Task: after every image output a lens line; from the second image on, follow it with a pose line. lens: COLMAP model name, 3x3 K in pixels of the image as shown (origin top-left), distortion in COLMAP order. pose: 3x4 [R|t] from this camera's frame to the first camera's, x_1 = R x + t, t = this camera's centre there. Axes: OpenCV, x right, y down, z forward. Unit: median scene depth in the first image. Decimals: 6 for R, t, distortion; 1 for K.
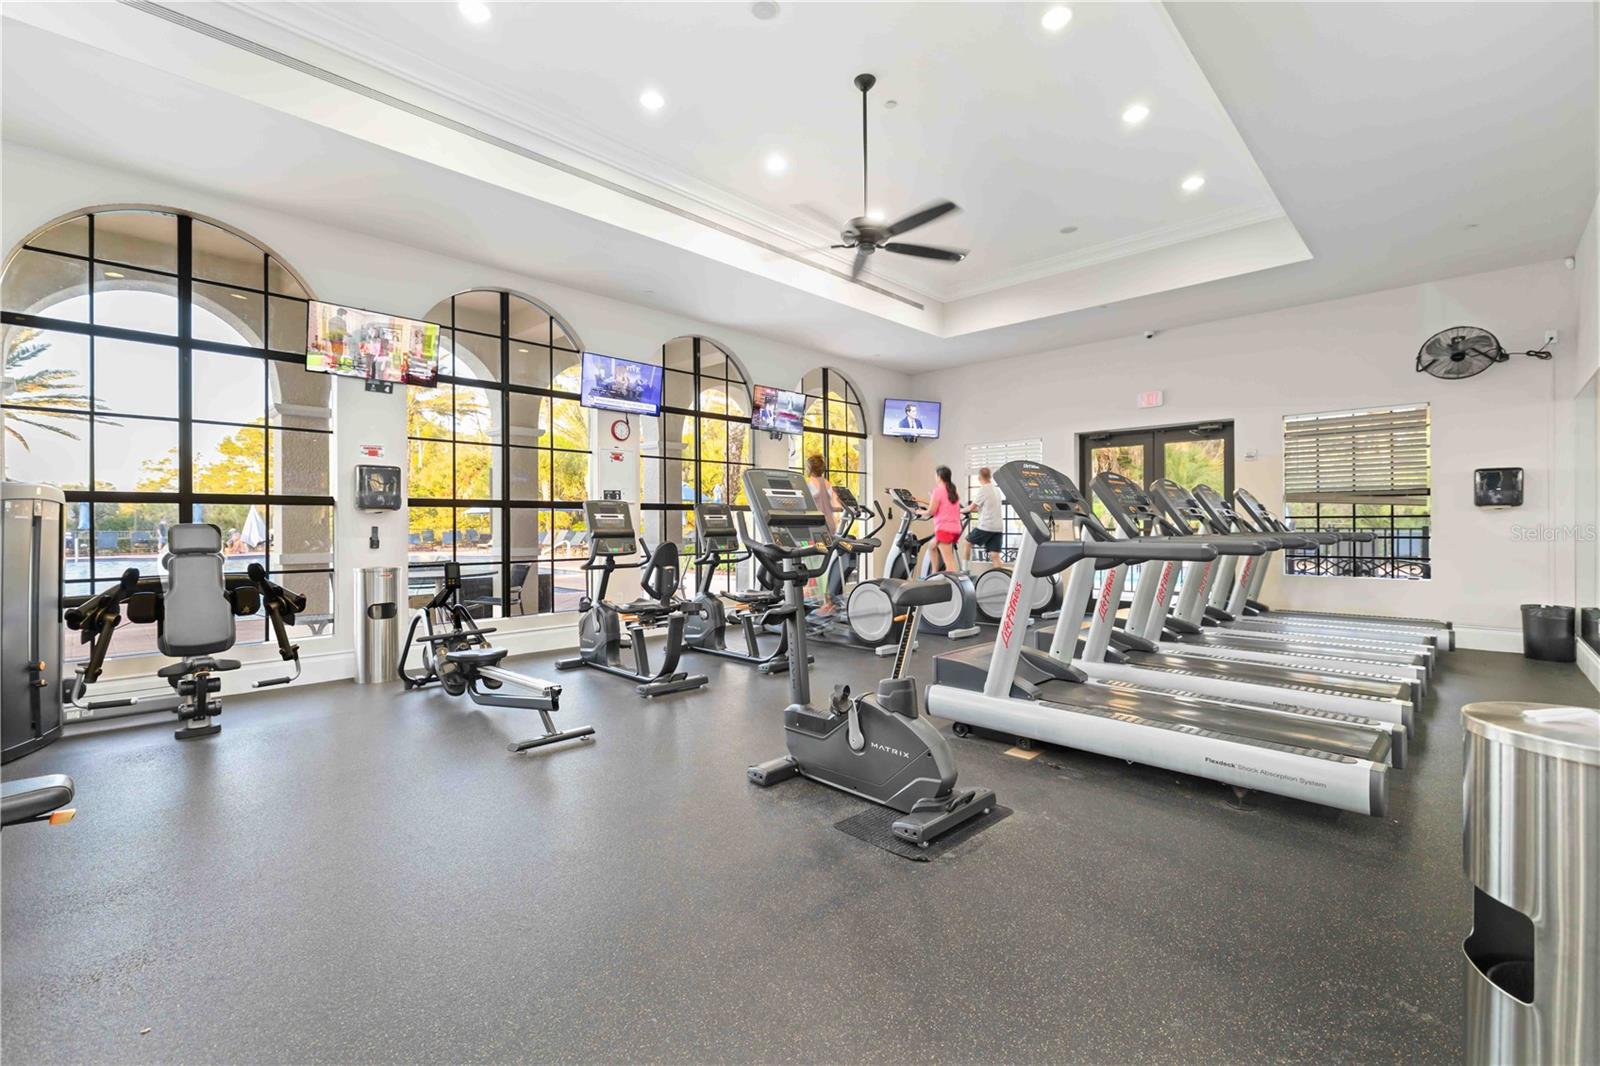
lens RADIAL K [[686.5, 0, 800.0], [0, 686.5, 533.0], [0, 0, 1]] dist [0.000242, -0.000003]
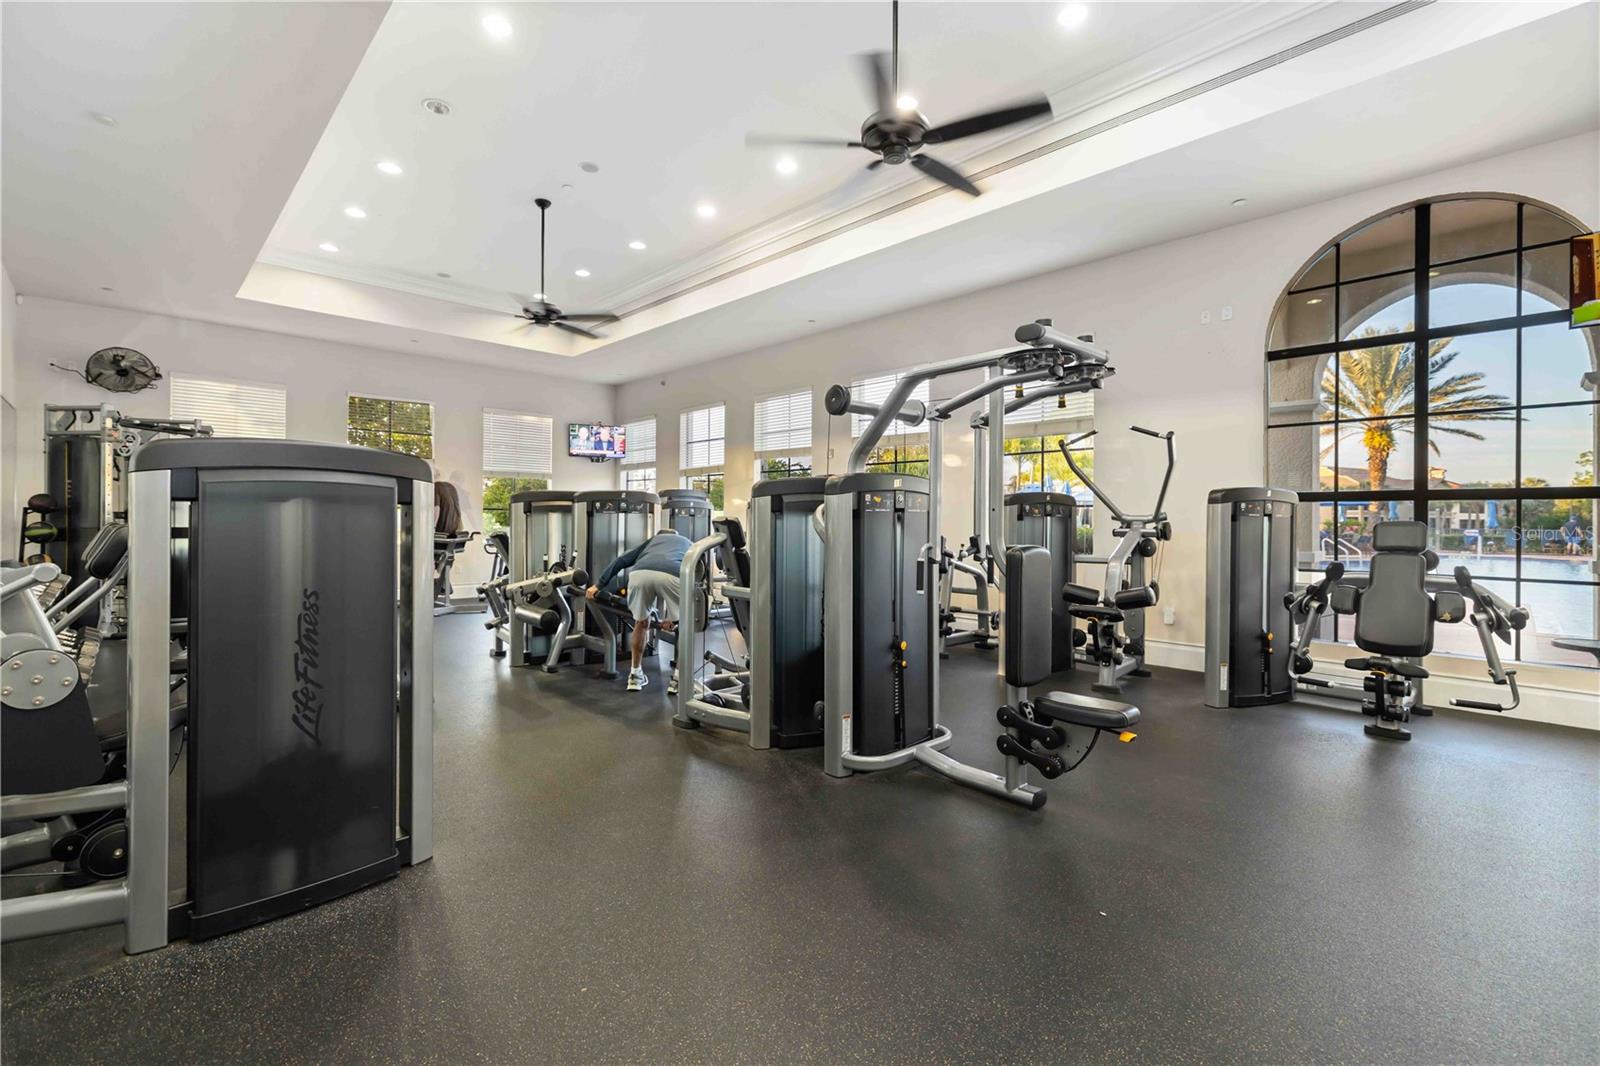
lens RADIAL K [[697.0, 0, 800.1], [0, 697.0, 520.0], [0, 0, 1]] dist [0.000378, 0.000090]
pose [[-0.038522, 0.003129, -0.999253, 0.136816], [-0.018750, 0.999817, 0.003853, -0.002479], [0.999082, 0.018885, -0.038456, 0.175245]]
